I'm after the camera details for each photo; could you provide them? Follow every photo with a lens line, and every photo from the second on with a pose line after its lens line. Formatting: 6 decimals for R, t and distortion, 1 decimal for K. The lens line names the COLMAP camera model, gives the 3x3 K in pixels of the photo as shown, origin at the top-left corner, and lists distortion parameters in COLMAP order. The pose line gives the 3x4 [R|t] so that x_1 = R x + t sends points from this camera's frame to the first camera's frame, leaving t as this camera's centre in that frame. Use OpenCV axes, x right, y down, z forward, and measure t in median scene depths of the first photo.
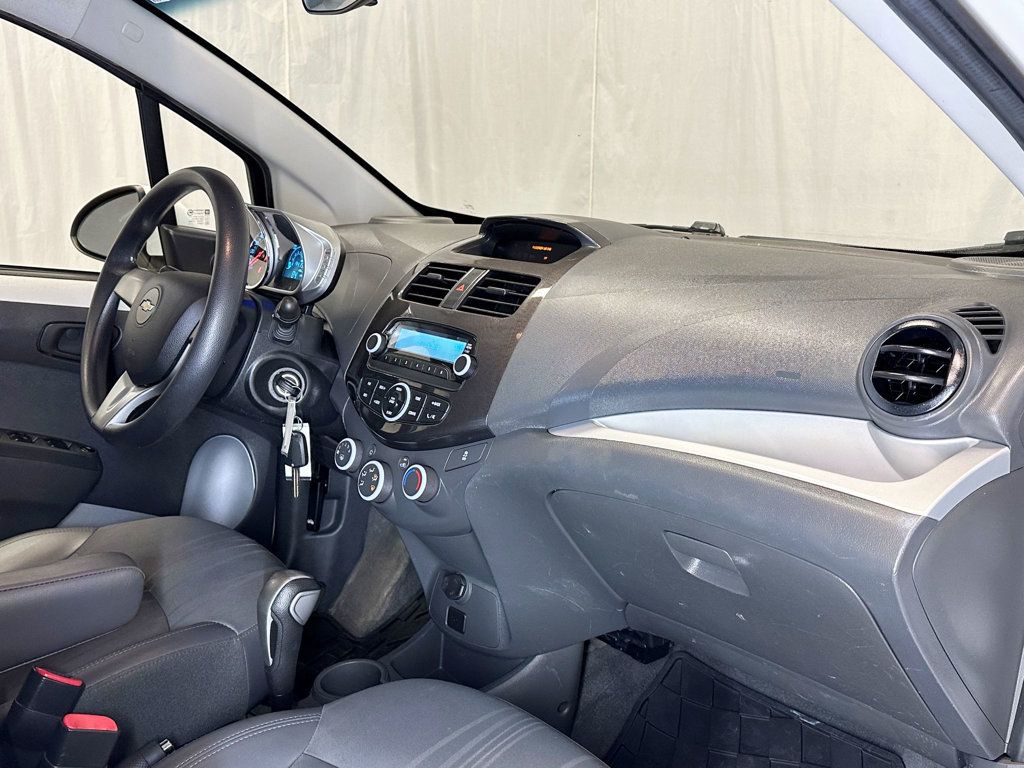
lens RADIAL K [[1015.0, 0, 518.7], [0, 1015.0, 381.2], [0, 0, 1]] dist [0.203423, -0.474338]
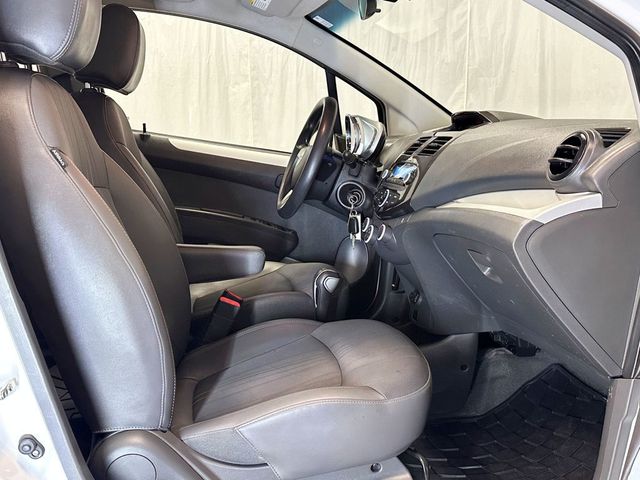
lens RADIAL K [[634.4, 0, 324.2], [0, 634.4, 238.3], [0, 0, 1]] dist [0.203423, -0.474338]
pose [[0.865585, 0.064743, -0.496559, 0.390282], [-0.097008, 0.994502, -0.039436, 0.150411], [0.491276, 0.082305, 0.867107, -0.176241]]
